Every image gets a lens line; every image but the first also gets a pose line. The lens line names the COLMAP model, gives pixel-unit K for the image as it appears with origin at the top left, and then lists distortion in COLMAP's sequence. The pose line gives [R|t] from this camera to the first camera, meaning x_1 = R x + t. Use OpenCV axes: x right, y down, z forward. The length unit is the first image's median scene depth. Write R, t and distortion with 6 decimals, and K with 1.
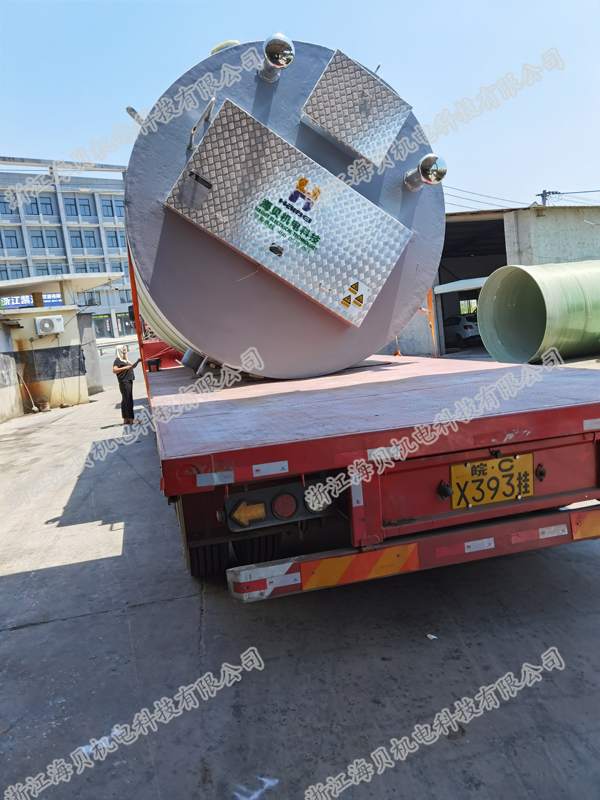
lens RADIAL K [[638.1, 0, 302.7], [0, 638.1, 399.7], [0, 0, 1]] dist [-0.000930, 0.011841]
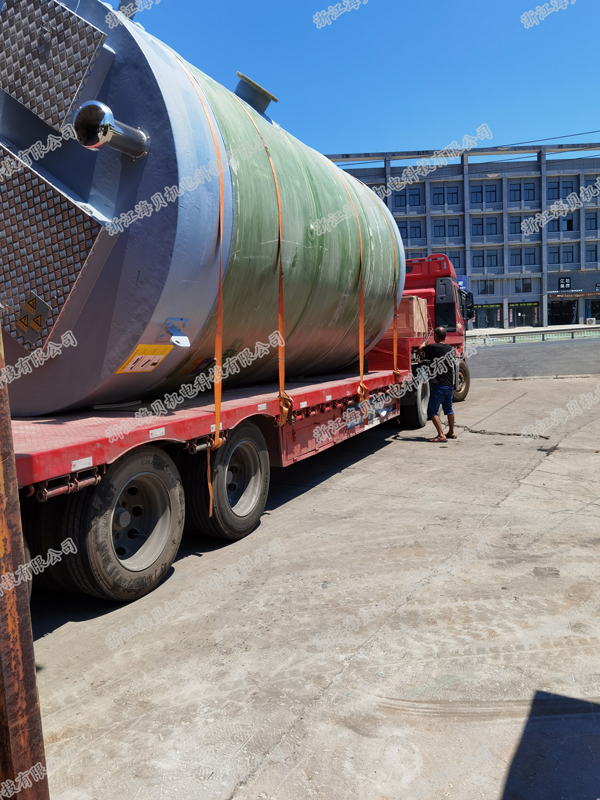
lens RADIAL K [[638.1, 0, 299.9], [0, 638.1, 397.4], [0, 0, 1]] dist [-0.000930, 0.011841]
pose [[0.779115, 0.123739, -0.614547, 0.799951], [-0.113175, 0.991981, 0.056254, -0.151891], [0.616580, 0.025723, 0.786872, 0.643659]]
